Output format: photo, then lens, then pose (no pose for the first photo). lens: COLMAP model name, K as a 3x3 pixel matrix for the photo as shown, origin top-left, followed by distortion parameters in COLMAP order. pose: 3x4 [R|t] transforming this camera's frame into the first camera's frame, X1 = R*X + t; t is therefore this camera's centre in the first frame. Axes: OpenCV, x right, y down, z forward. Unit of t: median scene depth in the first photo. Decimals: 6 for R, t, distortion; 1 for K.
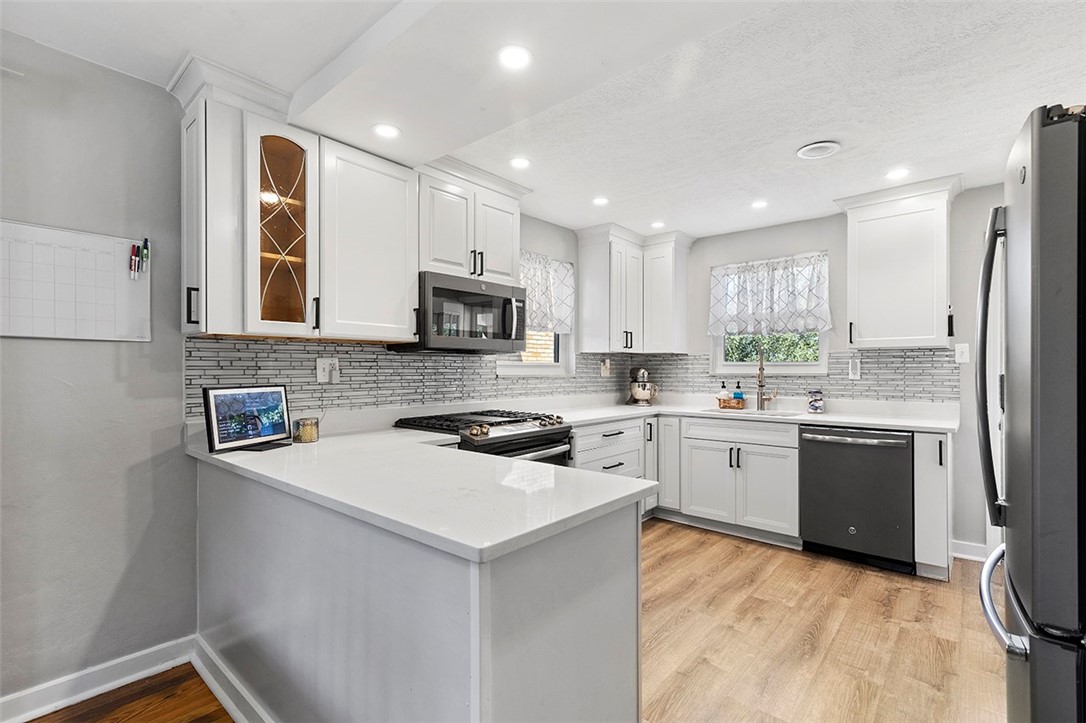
lens RADIAL K [[494.1, 0, 547.9], [0, 494.1, 372.2], [0, 0, 1]] dist [0.009959, -0.001442]
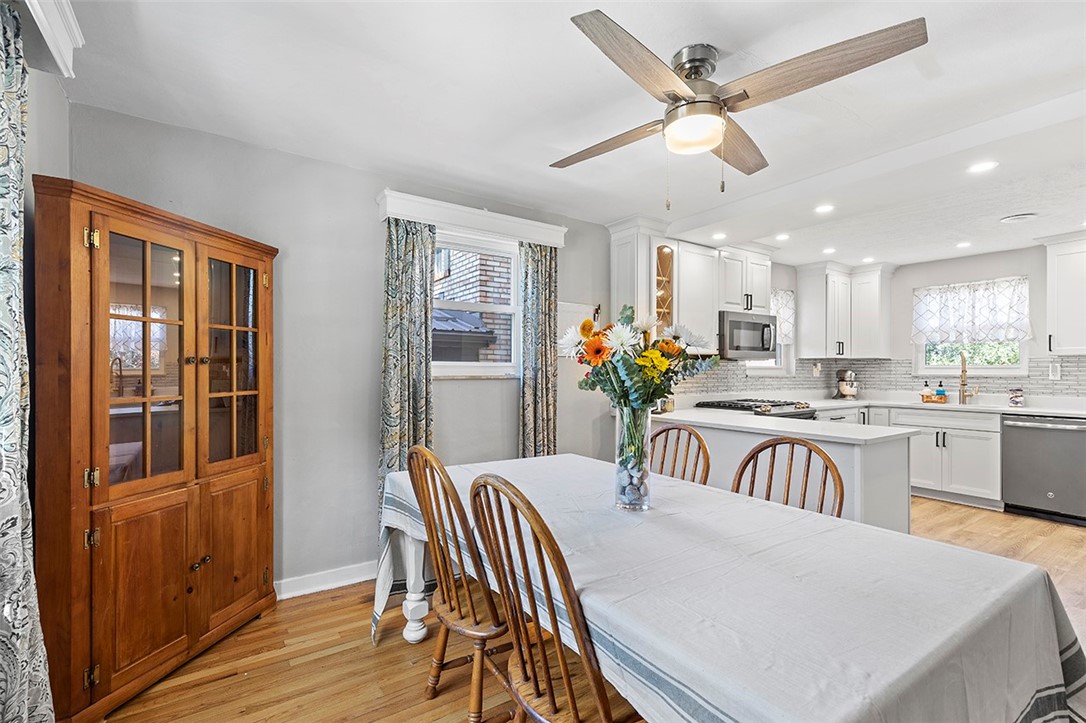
lens RADIAL K [[494.1, 0, 546.9], [0, 494.1, 370.3], [0, 0, 1]] dist [0.009959, -0.001442]
pose [[0.966572, 0.002132, -0.256387, -0.318699], [-0.003227, 0.999987, -0.003851, -0.000388], [0.256375, 0.004550, 0.966567, -0.584407]]
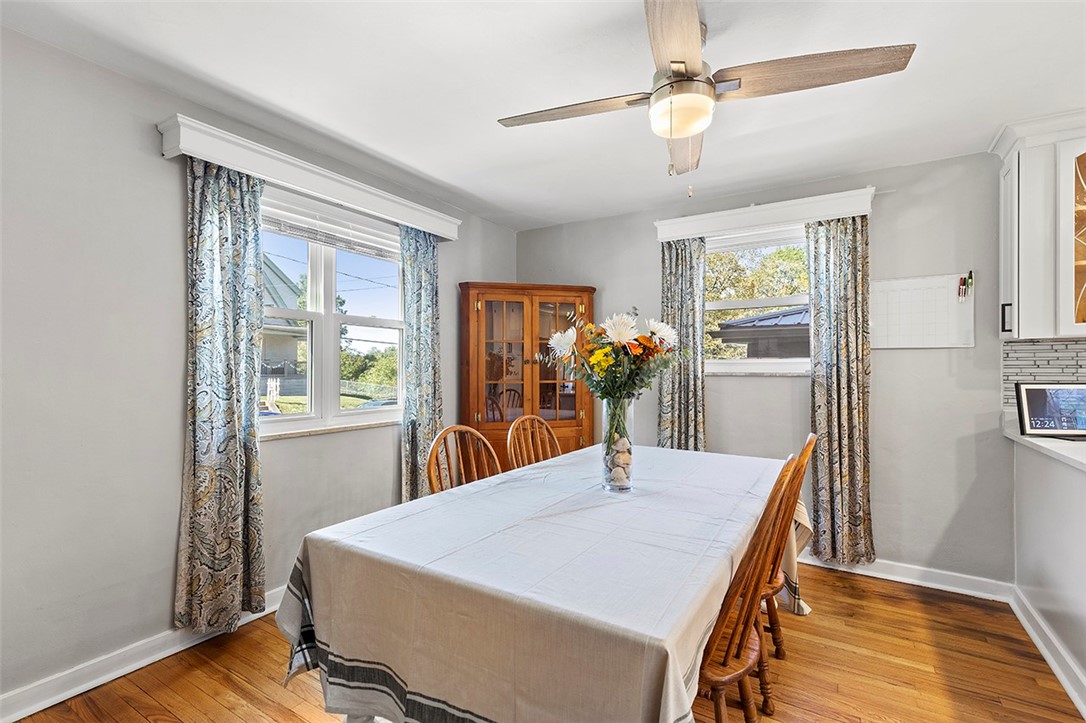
lens RADIAL K [[494.1, 0, 546.8], [0, 494.1, 364.8], [0, 0, 1]] dist [0.009959, -0.001442]
pose [[0.155017, -0.003766, -0.987905, 0.216199], [-0.003610, 0.999984, -0.004378, -0.002601], [0.987905, 0.004245, 0.155001, -0.215428]]
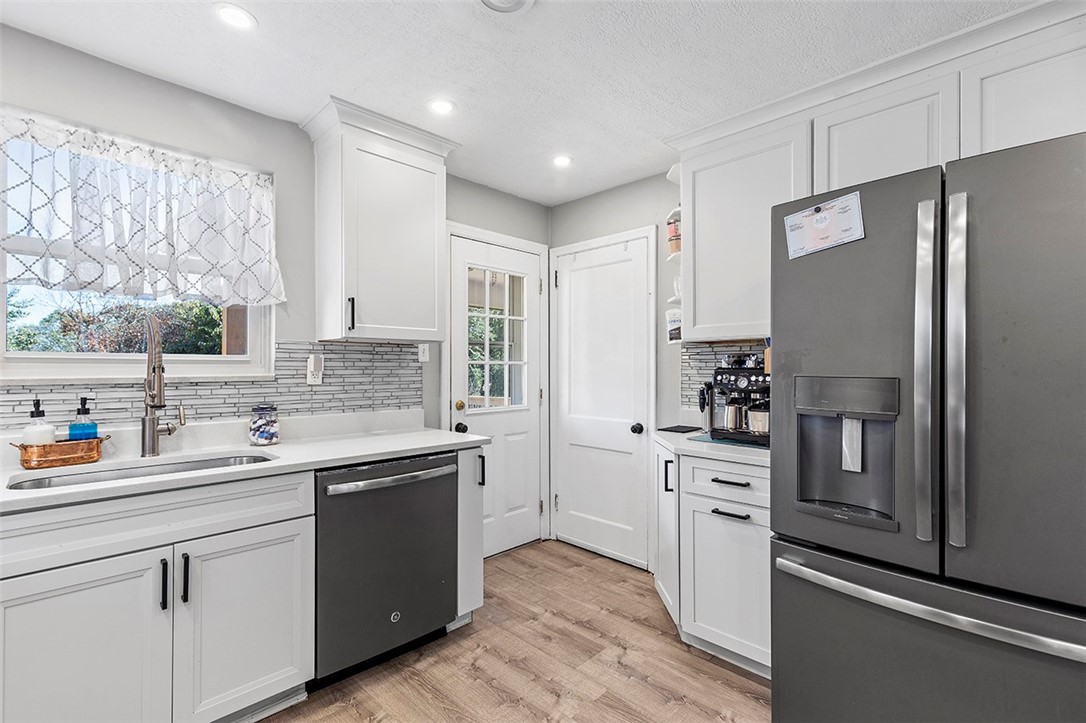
lens RADIAL K [[494.1, 0, 547.0], [0, 494.1, 365.2], [0, 0, 1]] dist [0.009959, -0.001442]
pose [[0.066560, 0.003096, 0.997778, -0.024807], [0.001635, 0.999994, -0.003212, -0.009728], [-0.997781, 0.001845, 0.066554, 0.721824]]
